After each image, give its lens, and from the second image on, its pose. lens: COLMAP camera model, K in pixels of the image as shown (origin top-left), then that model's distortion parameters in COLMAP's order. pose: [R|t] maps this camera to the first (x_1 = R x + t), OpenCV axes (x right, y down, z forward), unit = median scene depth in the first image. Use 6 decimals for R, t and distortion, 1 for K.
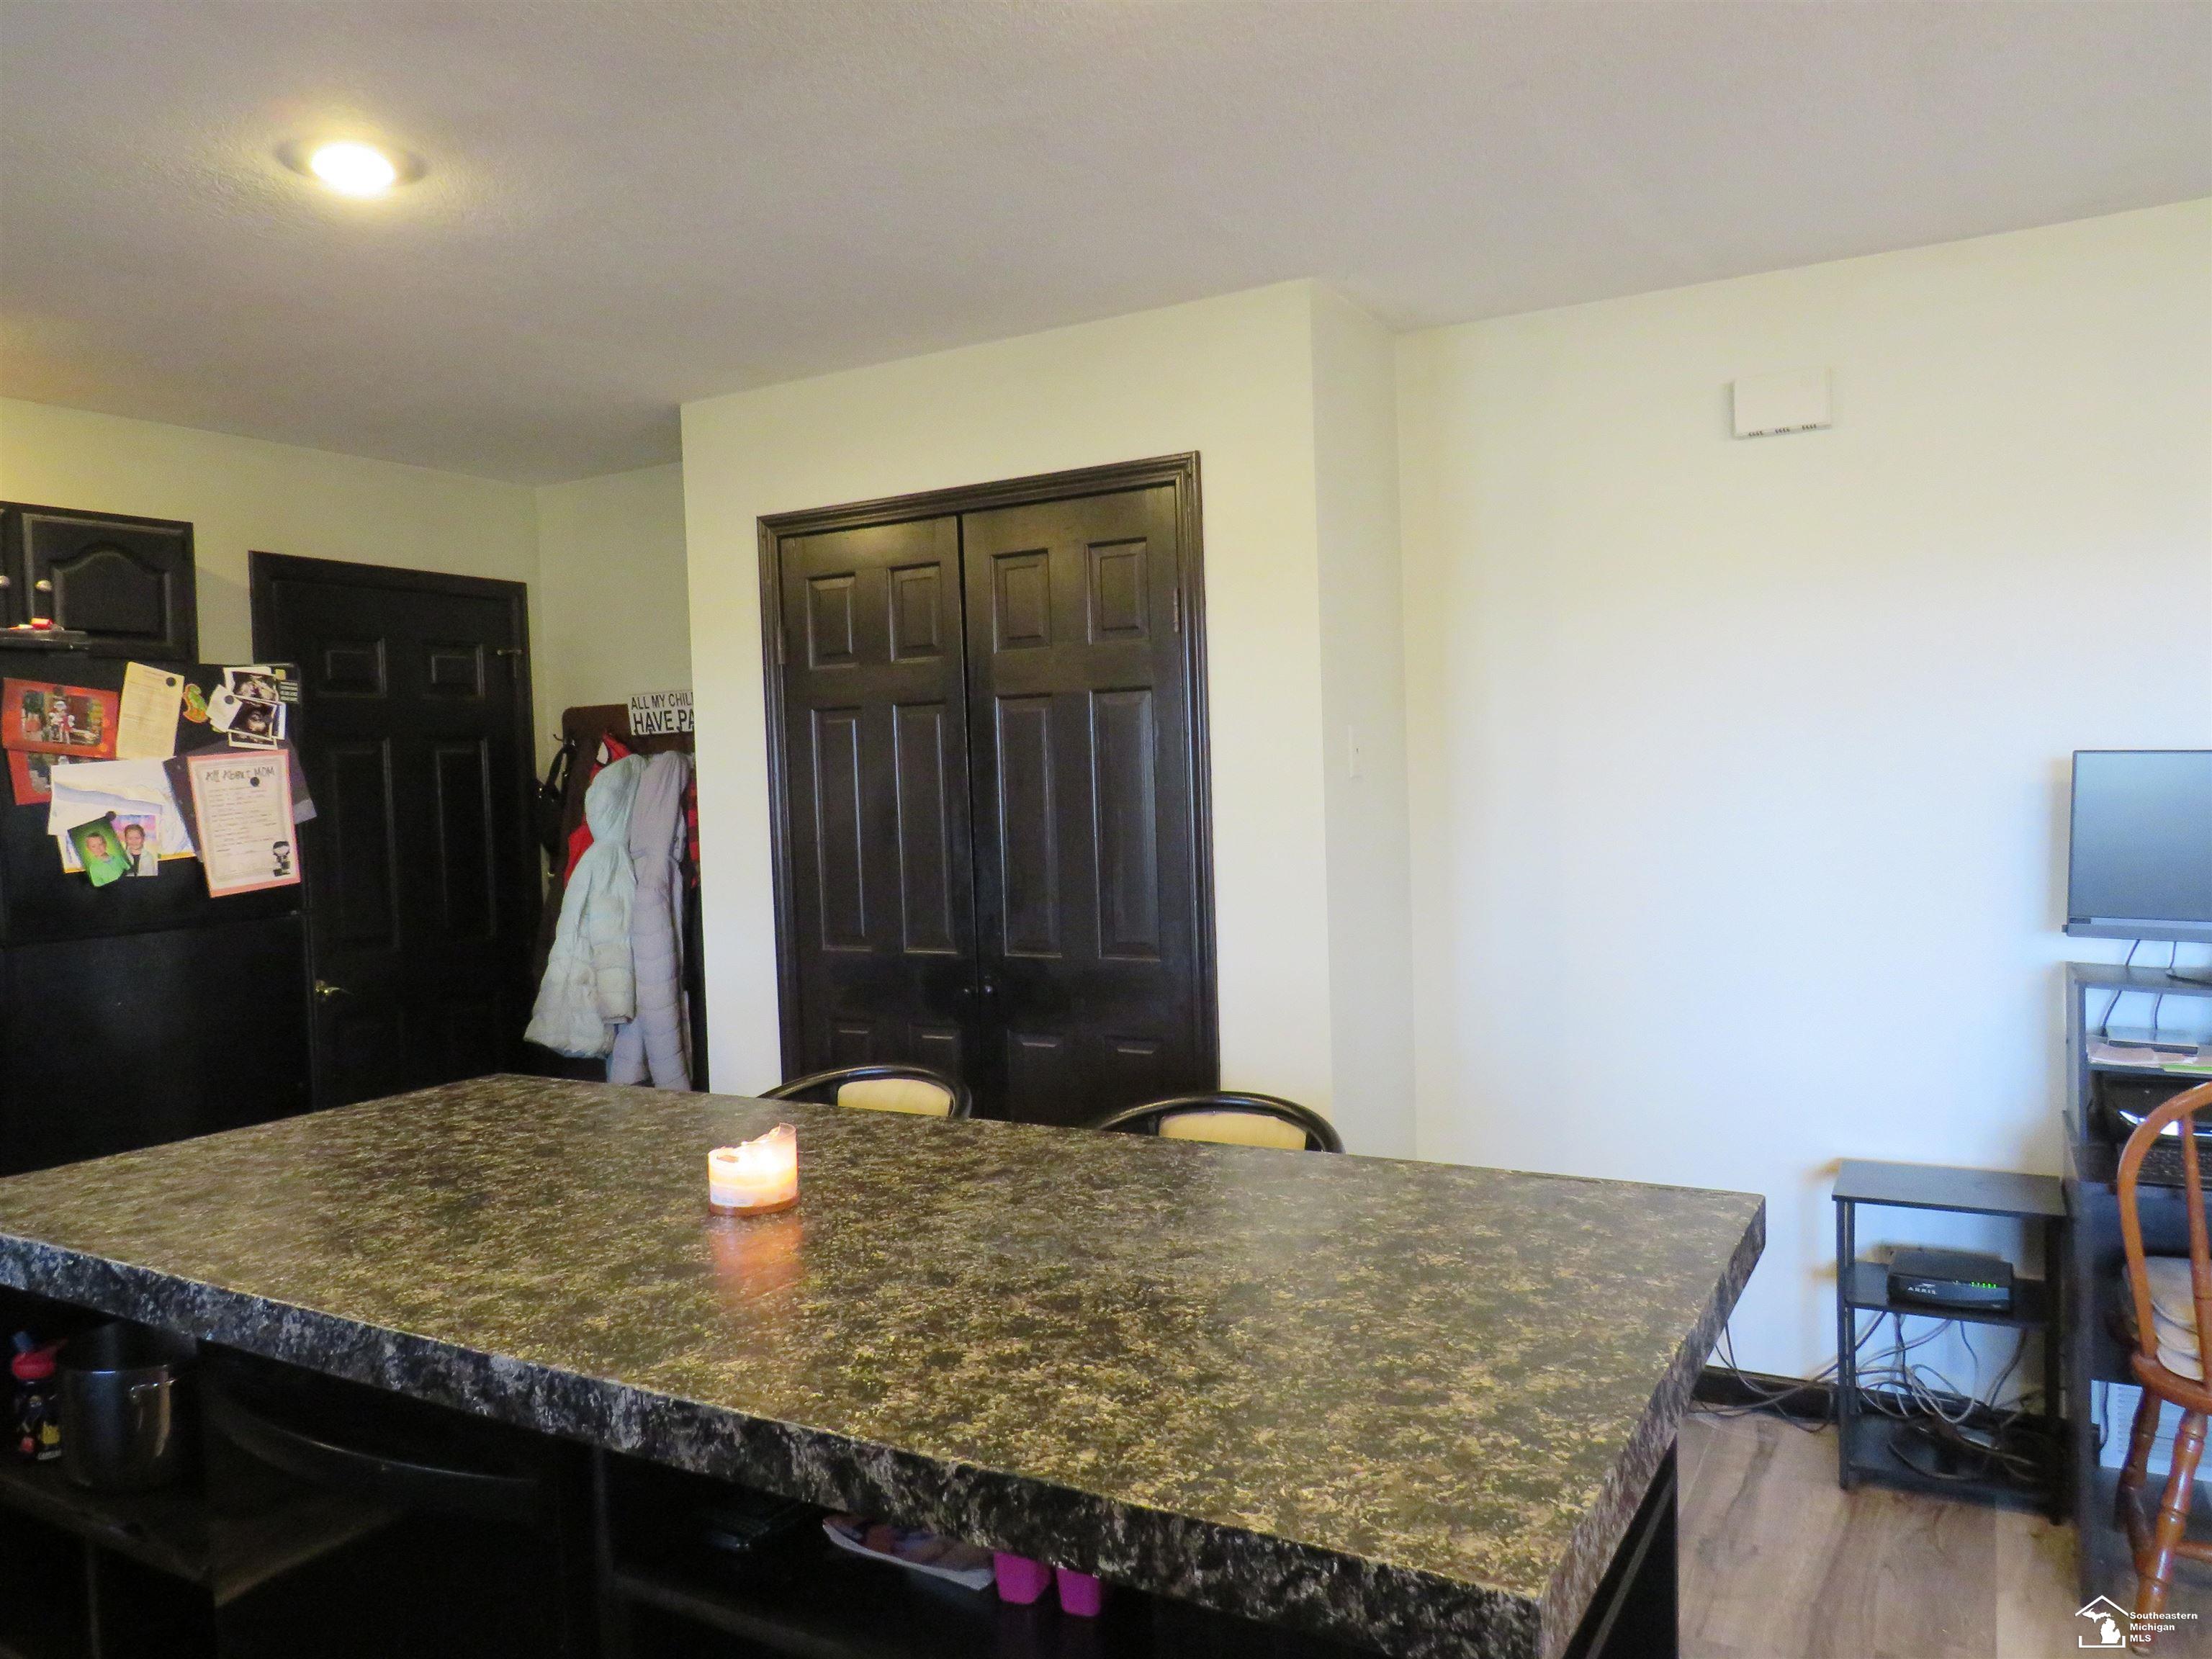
lens RADIAL K [[1561.4, 0, 1106.0], [0, 1561.4, 829.5], [0, 0, 1]] dist [-0.067211, 0.000748]
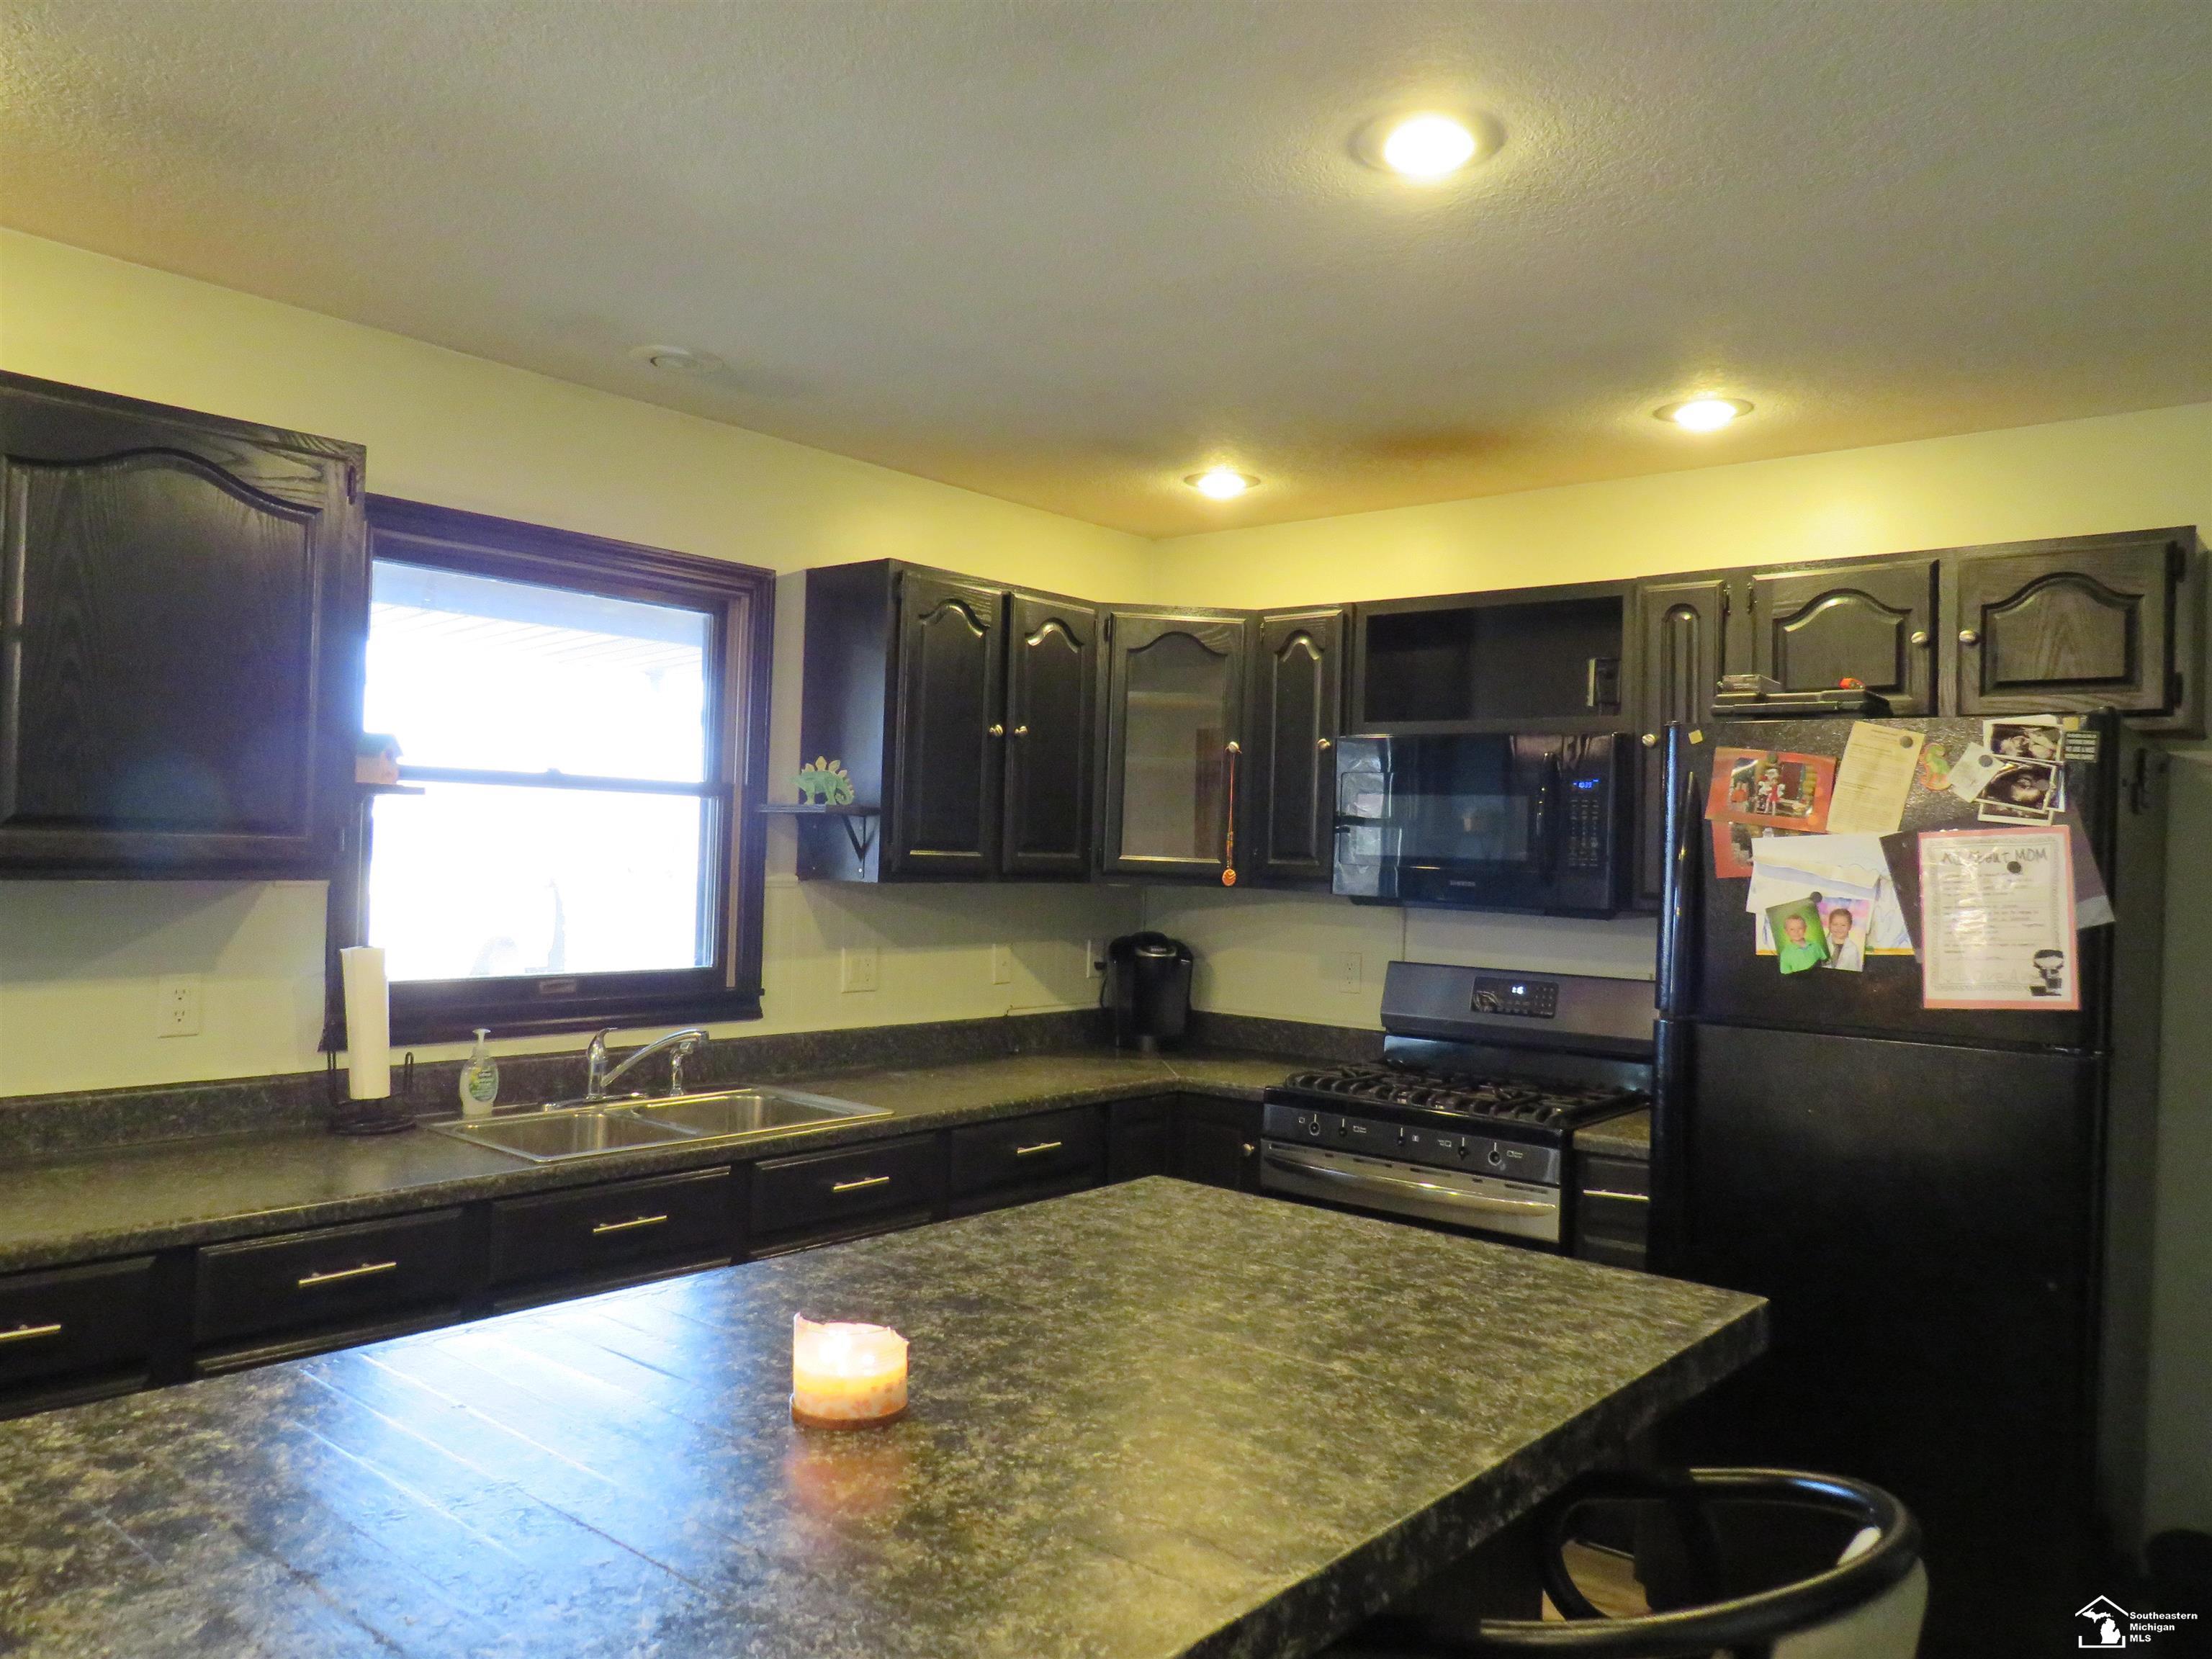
lens RADIAL K [[1570.6, 0, 1106.0], [0, 1570.6, 829.5], [0, 0, 1]] dist [-0.012166, 0.000610]
pose [[-0.178637, 0.013676, -0.983820, 0.311620], [-0.059029, 0.997953, 0.024590, -0.045842], [0.982143, 0.062467, -0.177464, 0.745433]]
